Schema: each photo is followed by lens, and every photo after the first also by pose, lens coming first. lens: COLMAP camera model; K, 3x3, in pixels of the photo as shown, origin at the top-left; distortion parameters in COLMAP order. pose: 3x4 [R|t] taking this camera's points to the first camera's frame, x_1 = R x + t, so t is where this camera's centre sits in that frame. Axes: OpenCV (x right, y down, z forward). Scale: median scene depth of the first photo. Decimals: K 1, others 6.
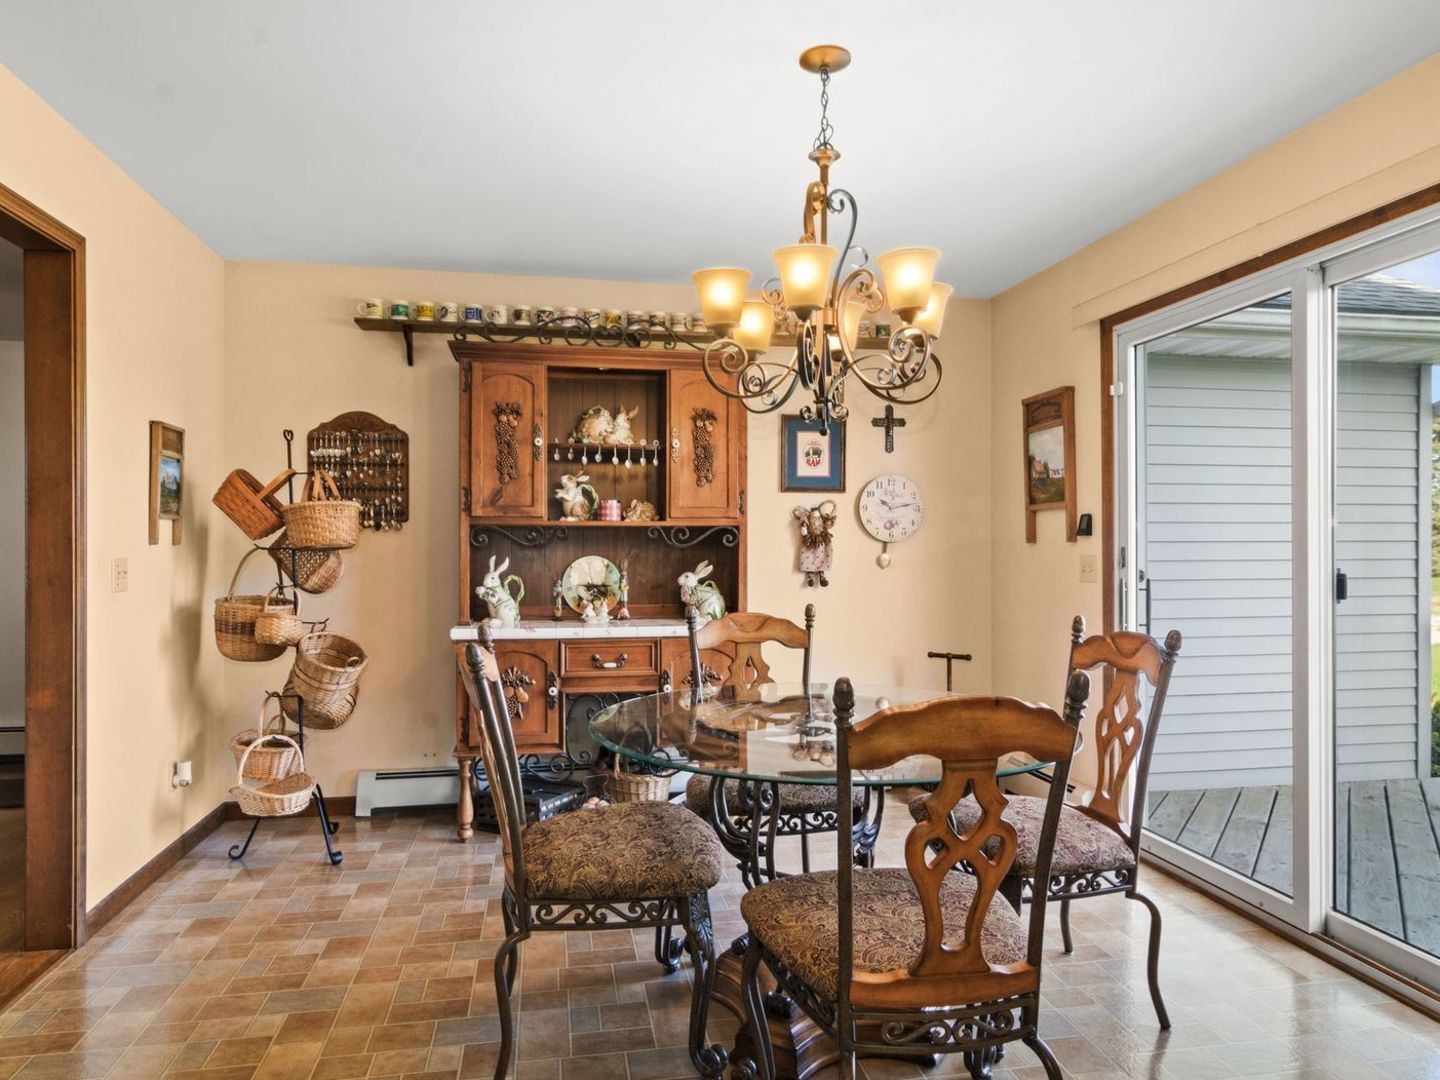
lens RADIAL K [[908.0, 0, 712.7], [0, 908.0, 543.6], [0, 0, 1]] dist [-0.005716, -0.001816]
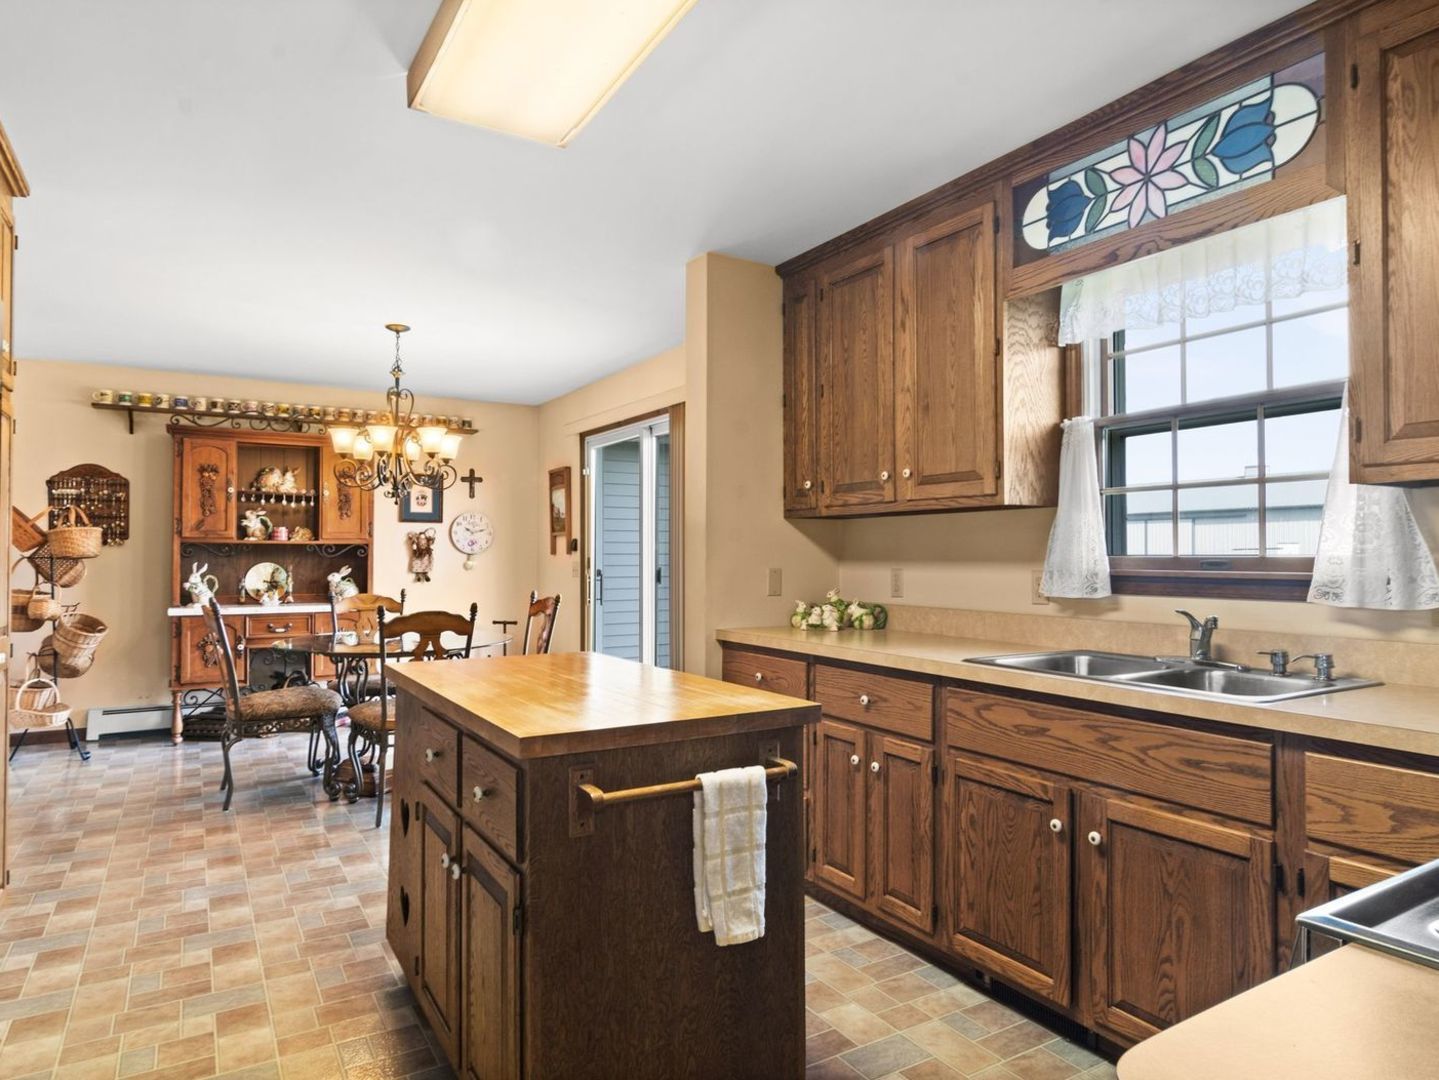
lens RADIAL K [[874.4, 0, 704.3], [0, 874.4, 545.2], [0, 0, 1]] dist [0.002255, 0.000852]
pose [[0.939069, 0.006039, 0.343675, 0.056237], [-0.002905, 0.999949, -0.009635, -0.003873], [-0.343715, 0.008049, 0.939039, -0.679985]]
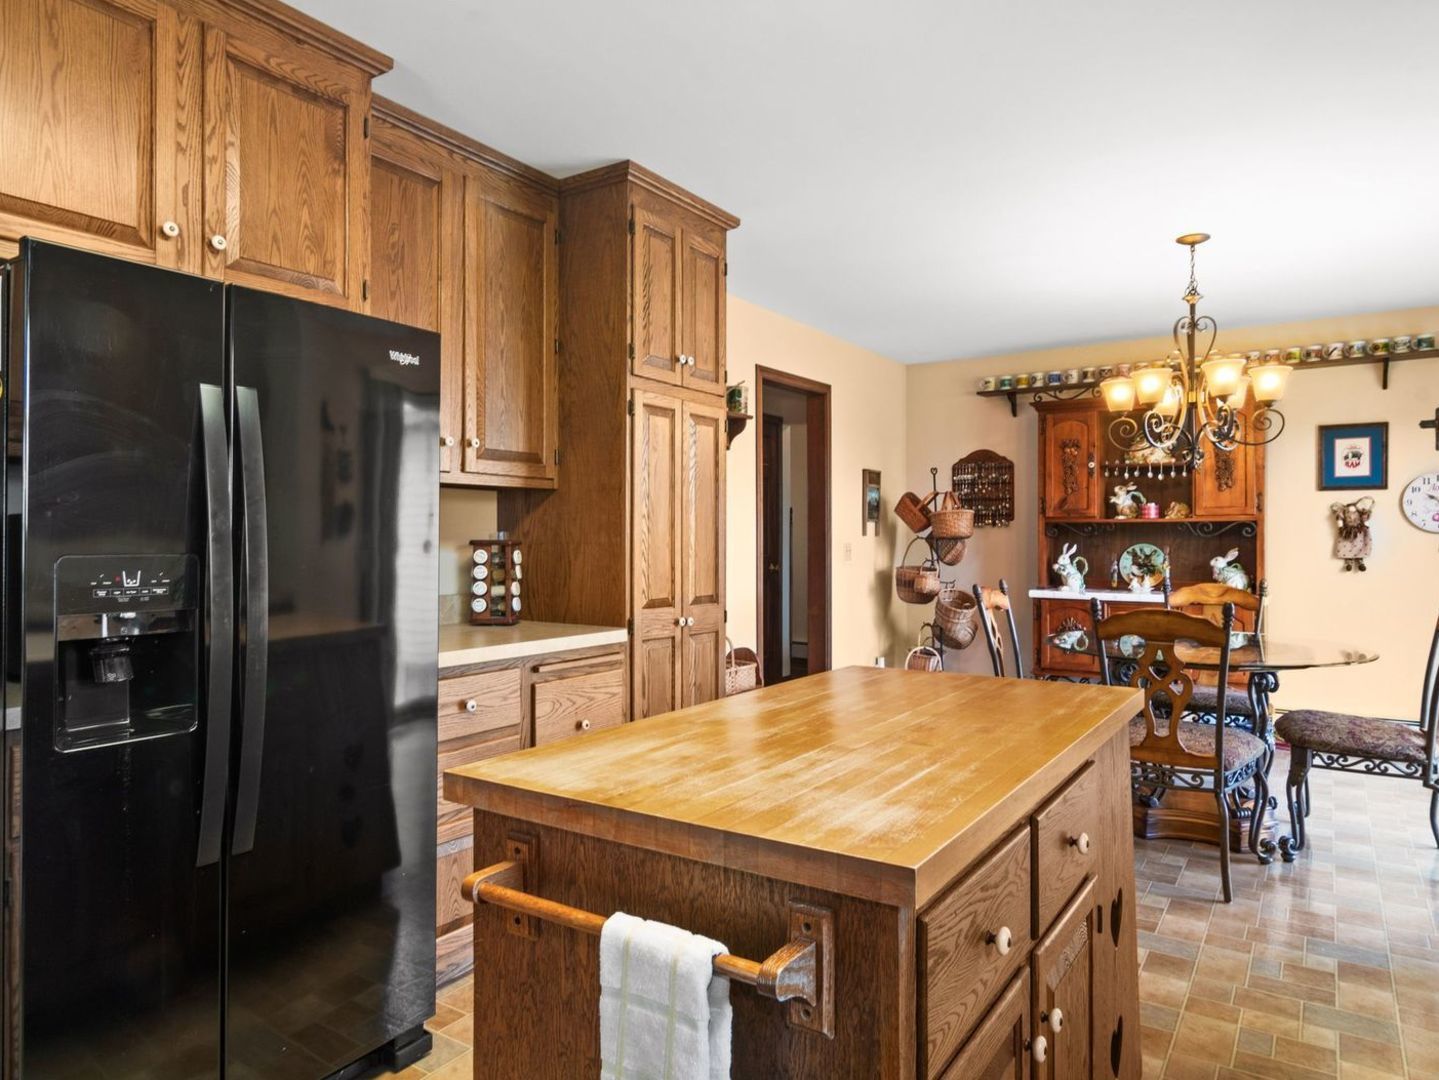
lens RADIAL K [[920.4, 0, 719.5], [0, 920.4, 540.0], [0, 0, 1]] dist [0.002300, 0.000489]
pose [[0.722825, 0.002669, -0.691026, 0.381055], [0.002924, 0.999972, 0.006921, -0.003599], [0.691025, -0.007024, 0.722796, -0.459754]]
